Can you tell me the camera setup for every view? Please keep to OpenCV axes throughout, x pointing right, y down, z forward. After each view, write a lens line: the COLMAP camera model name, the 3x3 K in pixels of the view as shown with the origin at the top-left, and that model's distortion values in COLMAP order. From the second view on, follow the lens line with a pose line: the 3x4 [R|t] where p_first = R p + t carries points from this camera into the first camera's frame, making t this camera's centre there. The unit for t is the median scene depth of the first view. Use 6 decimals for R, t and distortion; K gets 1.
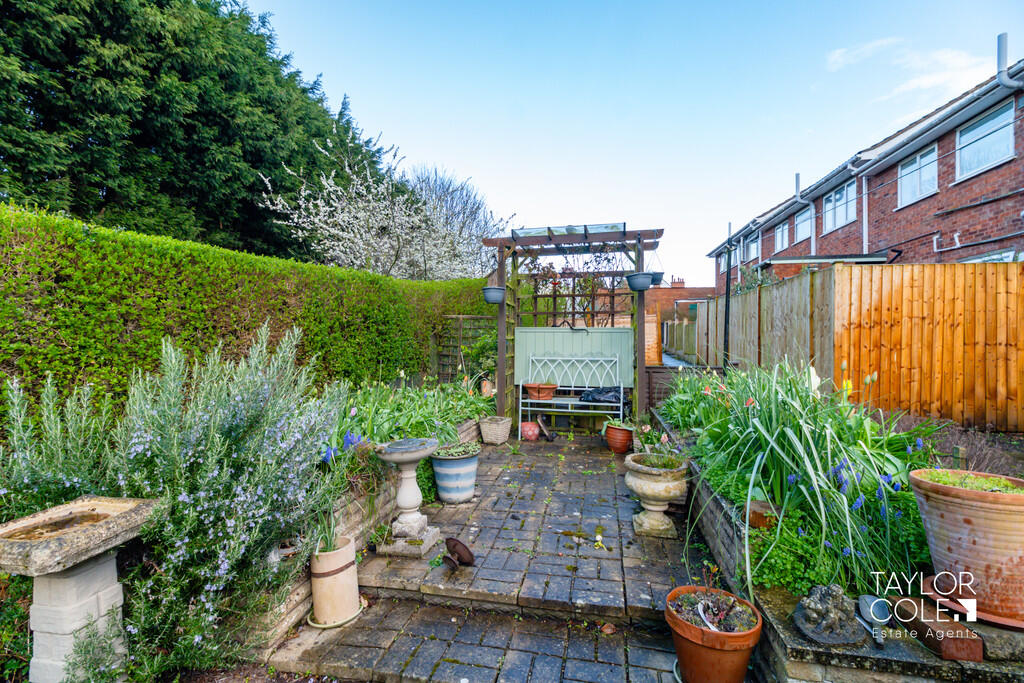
lens RADIAL K [[440.8, 0, 514.5], [0, 440.8, 342.1], [0, 0, 1]] dist [-0.003026, -0.000415]
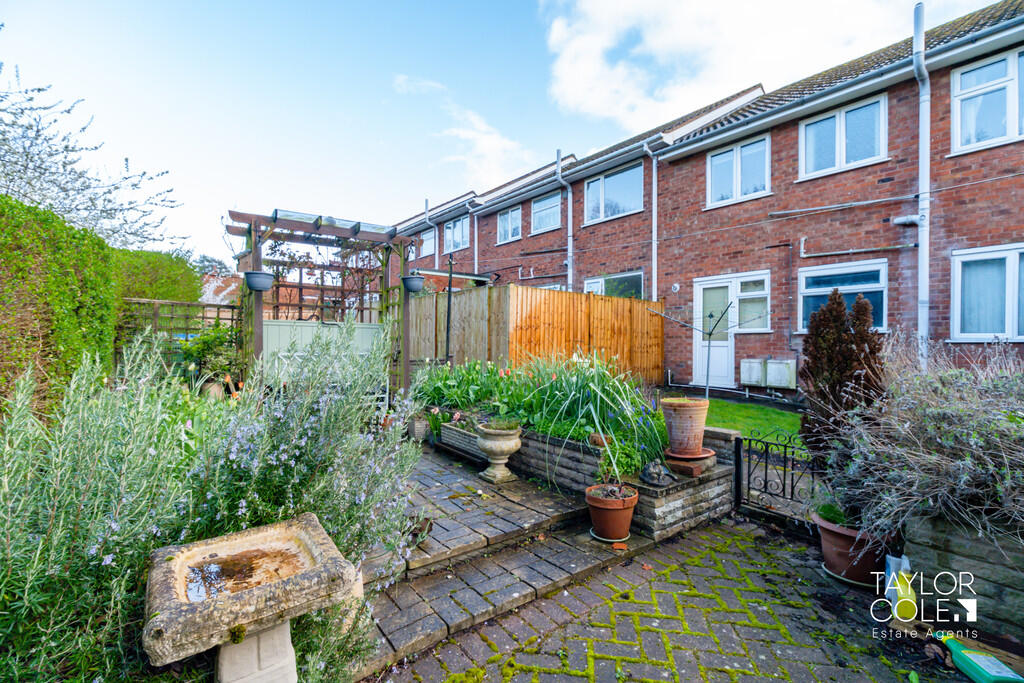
lens RADIAL K [[440.8, 0, 520.0], [0, 440.8, 341.0], [0, 0, 1]] dist [-0.003026, -0.000415]
pose [[0.665522, 0.005394, 0.746358, -0.191095], [-0.007589, 0.999971, -0.000460, 0.003870], [-0.746339, -0.005358, 0.665544, 0.023023]]
